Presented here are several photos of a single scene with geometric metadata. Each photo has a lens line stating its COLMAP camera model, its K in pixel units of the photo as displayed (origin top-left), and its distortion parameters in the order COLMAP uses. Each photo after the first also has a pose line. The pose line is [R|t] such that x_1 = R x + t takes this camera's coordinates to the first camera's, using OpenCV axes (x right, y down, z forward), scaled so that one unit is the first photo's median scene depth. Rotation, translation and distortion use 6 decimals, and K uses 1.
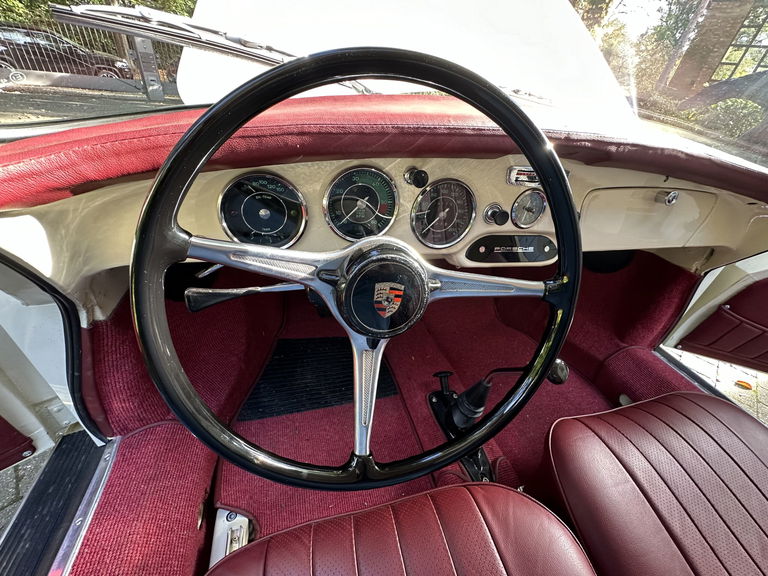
lens RADIAL K [[306.9, 0, 382.5], [0, 306.9, 287.0], [0, 0, 1]] dist [-0.002953, 0.000534]
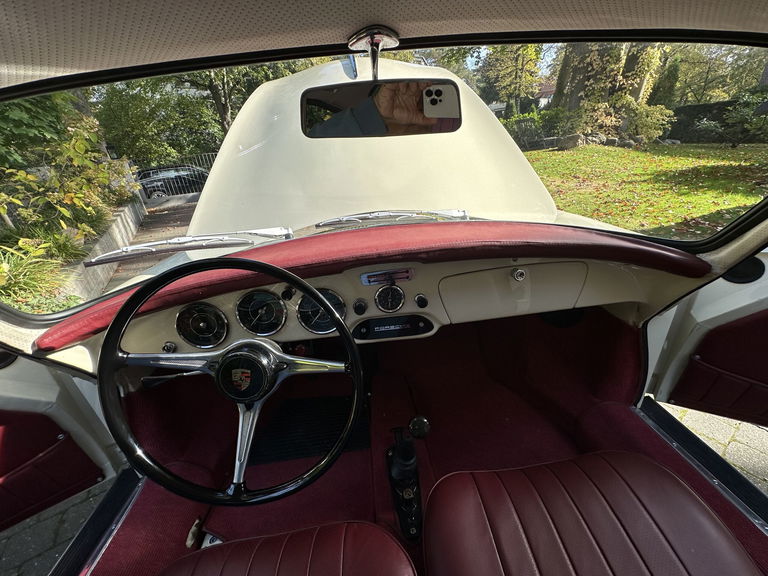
lens RADIAL K [[306.9, 0, 385.0], [0, 306.9, 288.0], [0, 0, 1]] dist [-0.002953, 0.000534]
pose [[0.965223, -0.100404, -0.241380, 0.783444], [0.060531, 0.984050, -0.167275, -0.077408], [0.254325, 0.146847, 0.955905, -0.295083]]
